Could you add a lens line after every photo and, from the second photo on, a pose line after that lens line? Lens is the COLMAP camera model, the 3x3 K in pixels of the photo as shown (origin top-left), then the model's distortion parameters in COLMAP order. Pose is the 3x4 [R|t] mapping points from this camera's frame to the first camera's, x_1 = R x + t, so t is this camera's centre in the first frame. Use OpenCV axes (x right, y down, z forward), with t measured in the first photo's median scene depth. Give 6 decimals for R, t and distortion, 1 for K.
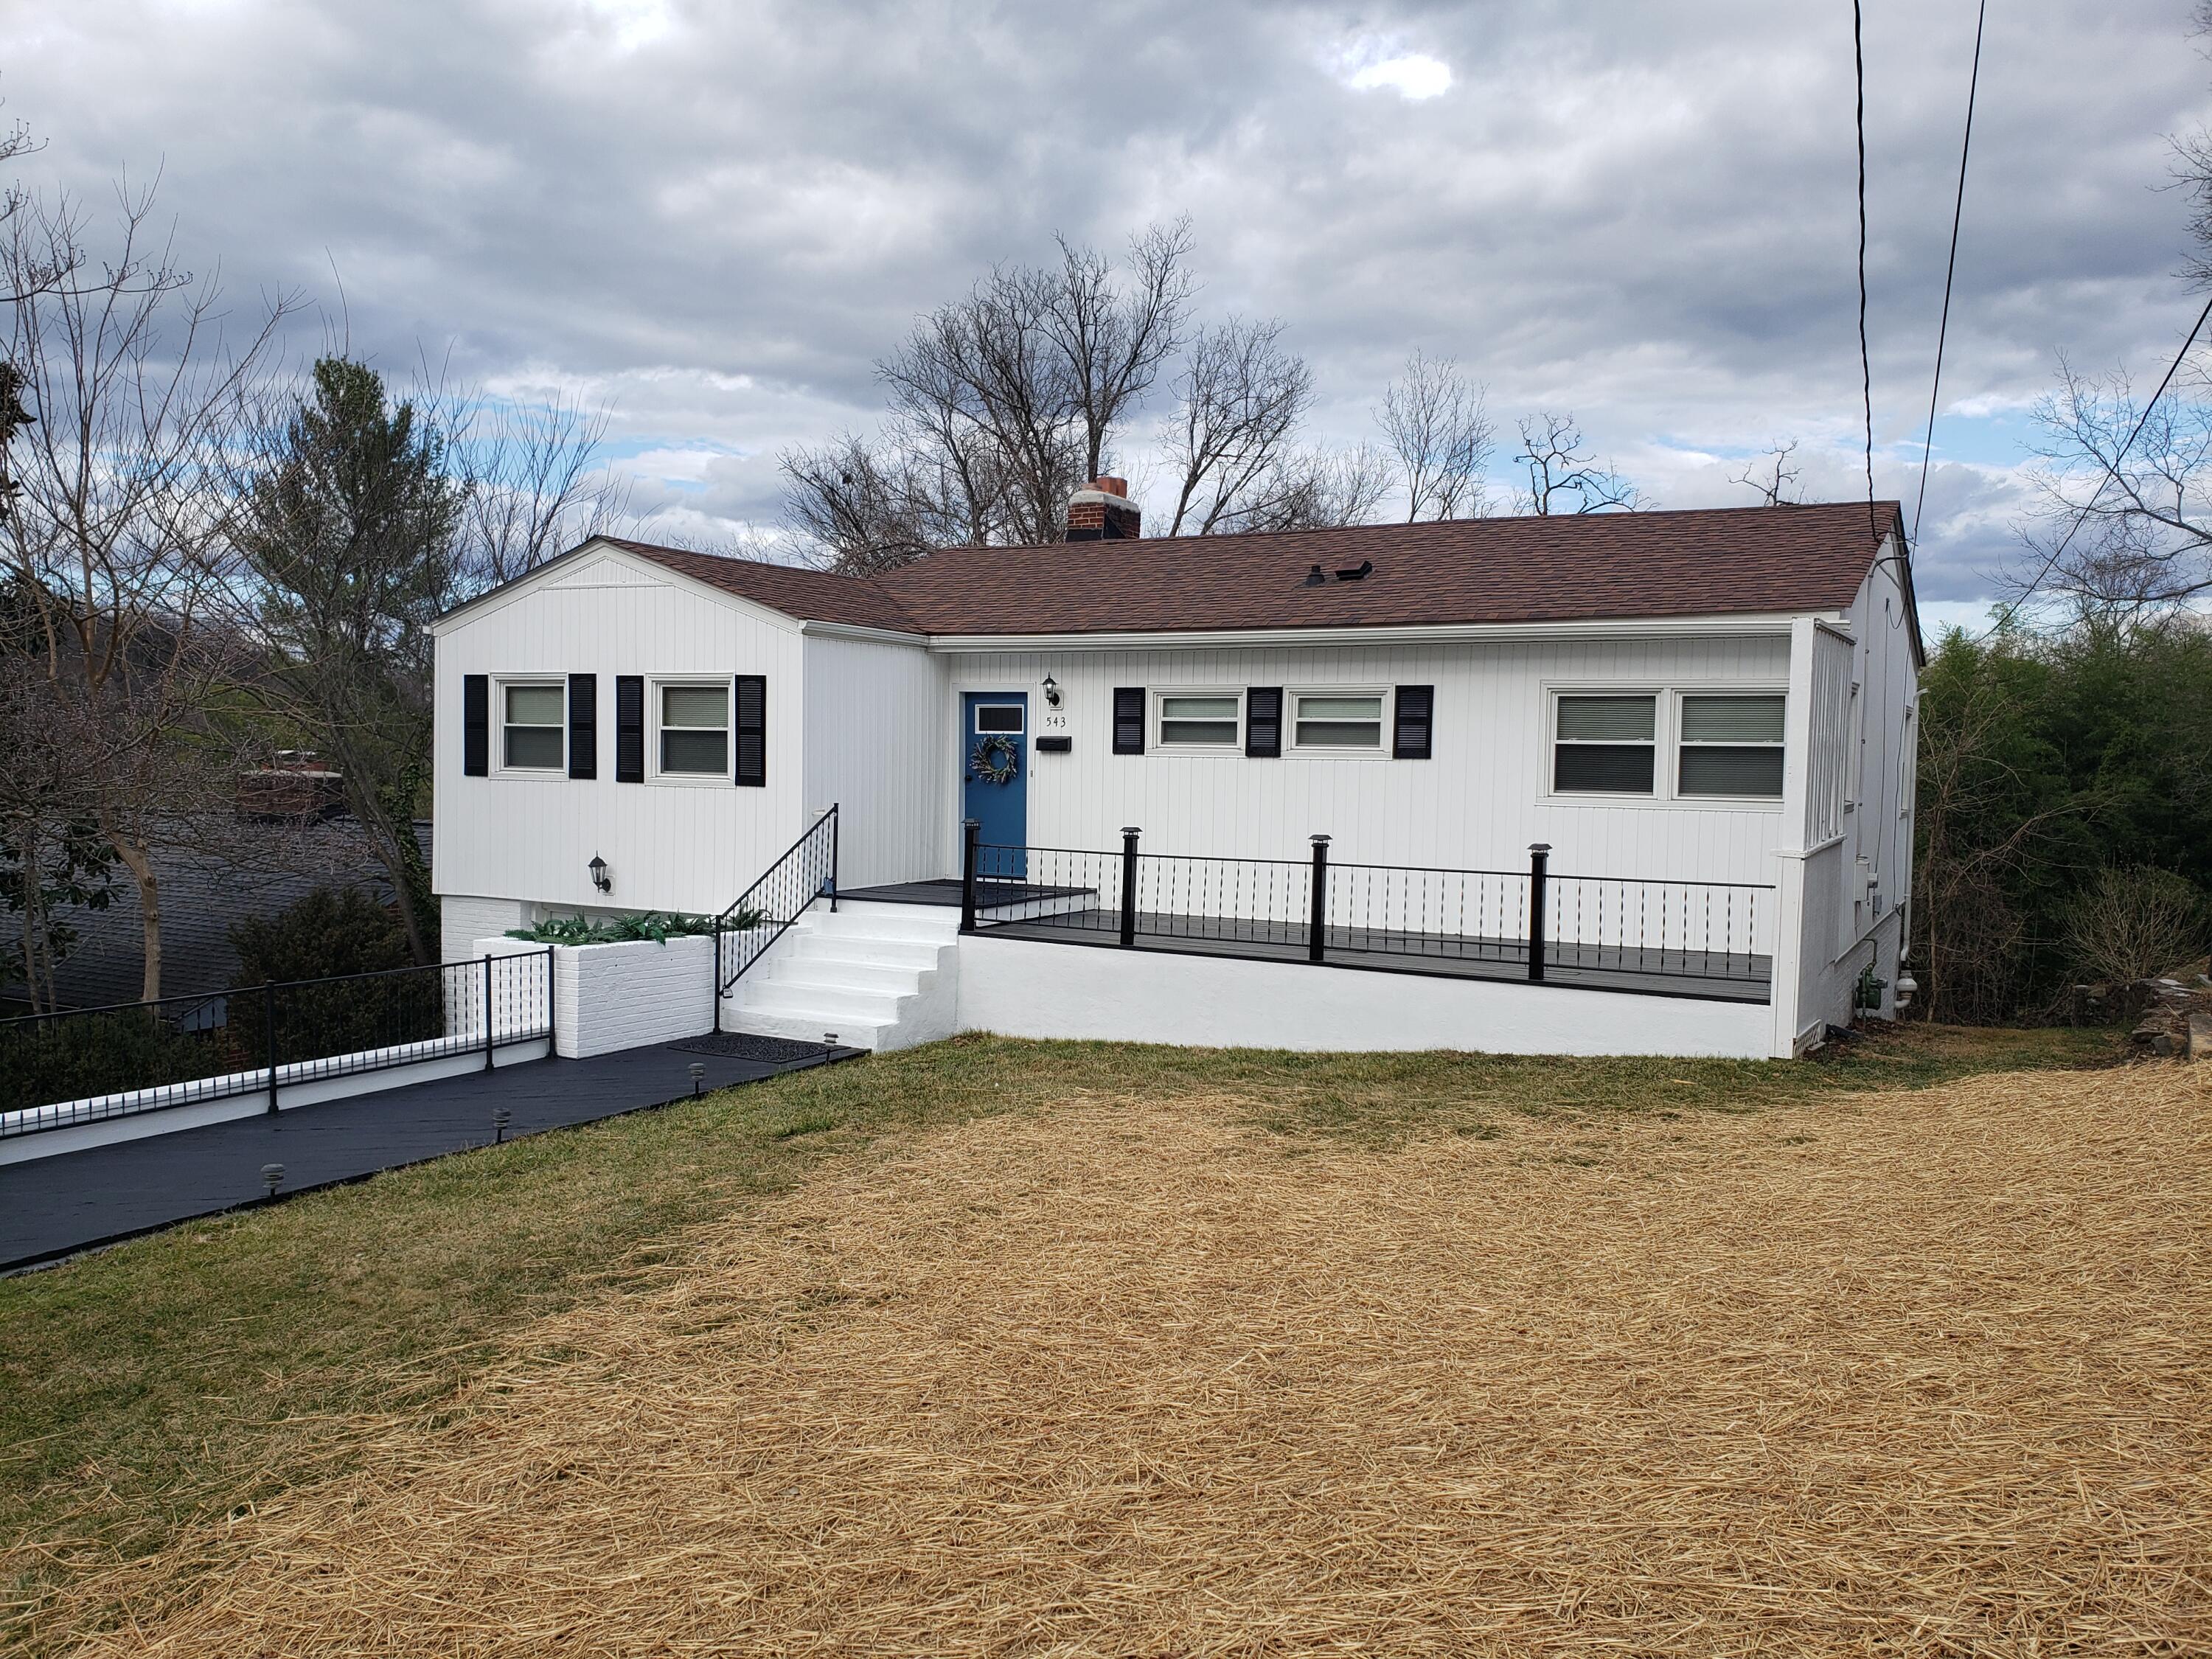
lens RADIAL K [[1747.8, 0, 1074.5], [0, 1747.8, 840.9], [0, 0, 1]] dist [0.155523, -0.488176]
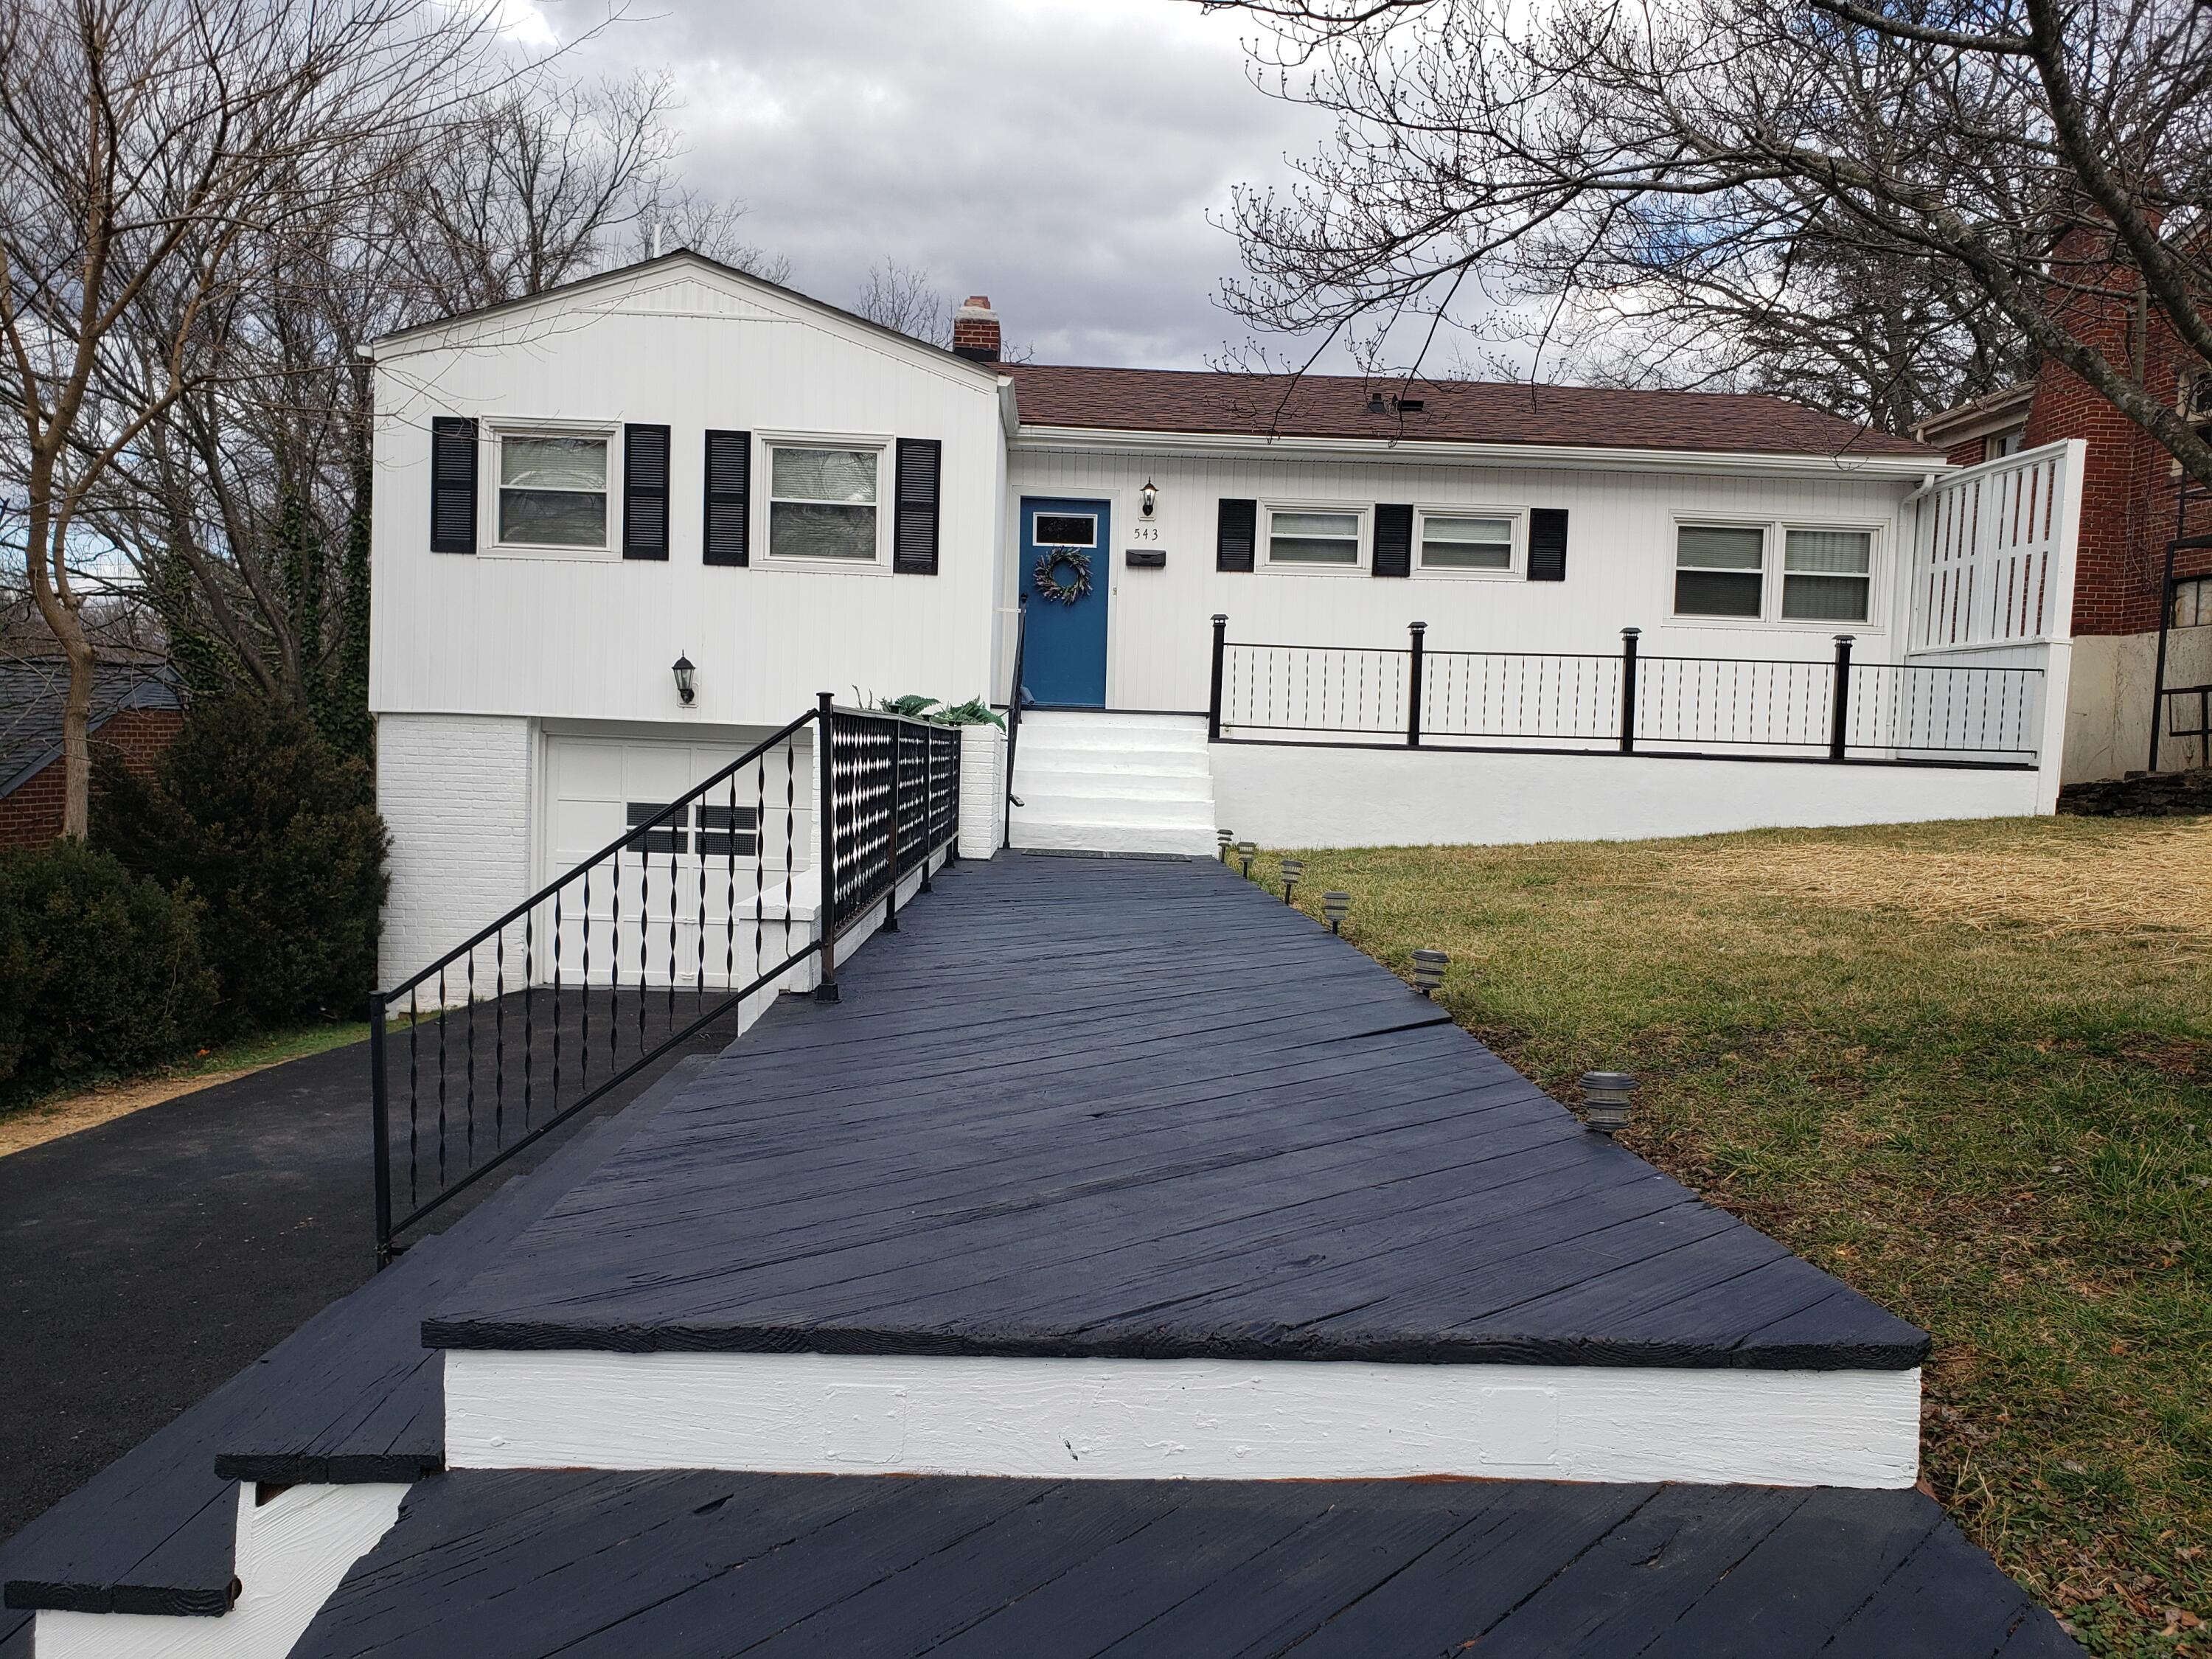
lens RADIAL K [[1747.8, 0, 1074.5], [0, 1747.8, 840.9], [0, 0, 1]] dist [0.155523, -0.488176]
pose [[0.857088, -0.012521, 0.515017, -0.544351], [0.007150, 0.999897, 0.012409, 0.085534], [-0.515120, -0.006953, 0.857090, 0.234818]]
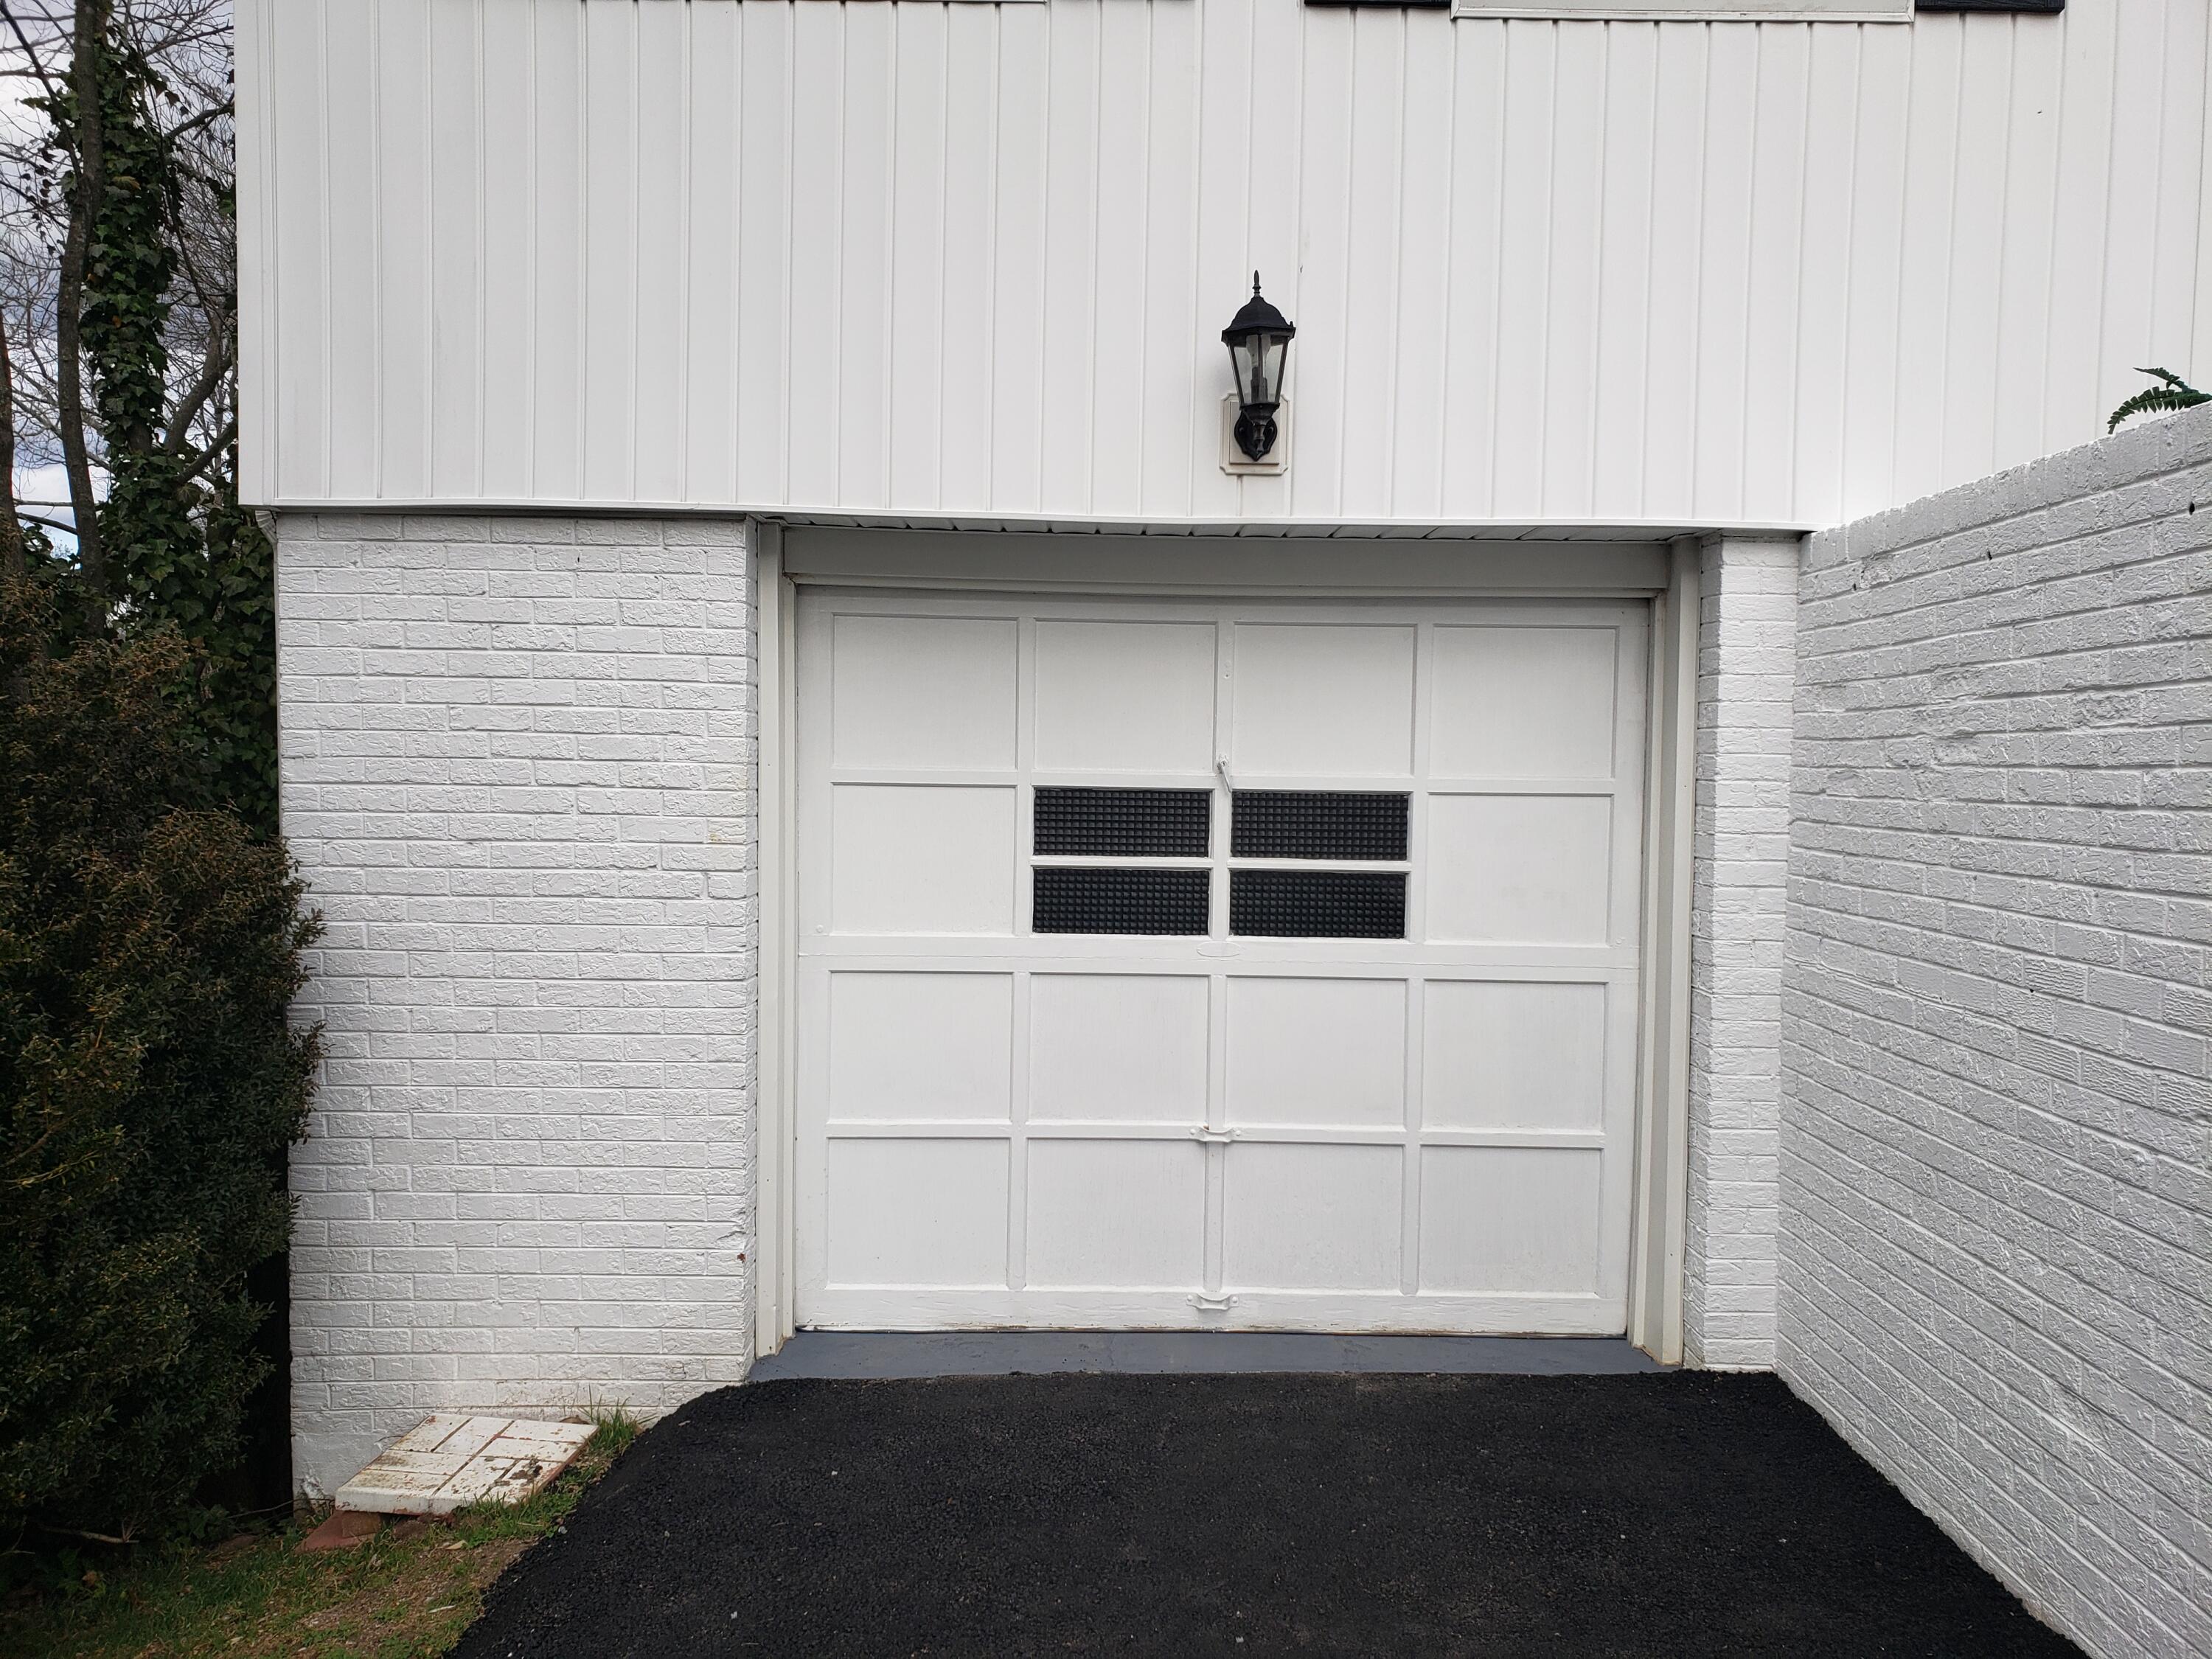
lens RADIAL K [[1747.8, 0, 1074.5], [0, 1747.8, 840.9], [0, 0, 1]] dist [0.155523, -0.488176]
pose [[0.867632, -0.027172, 0.496463, -0.424972], [0.027313, 0.999603, 0.006976, 0.082628], [-0.496456, 0.007507, 0.868030, 0.829020]]
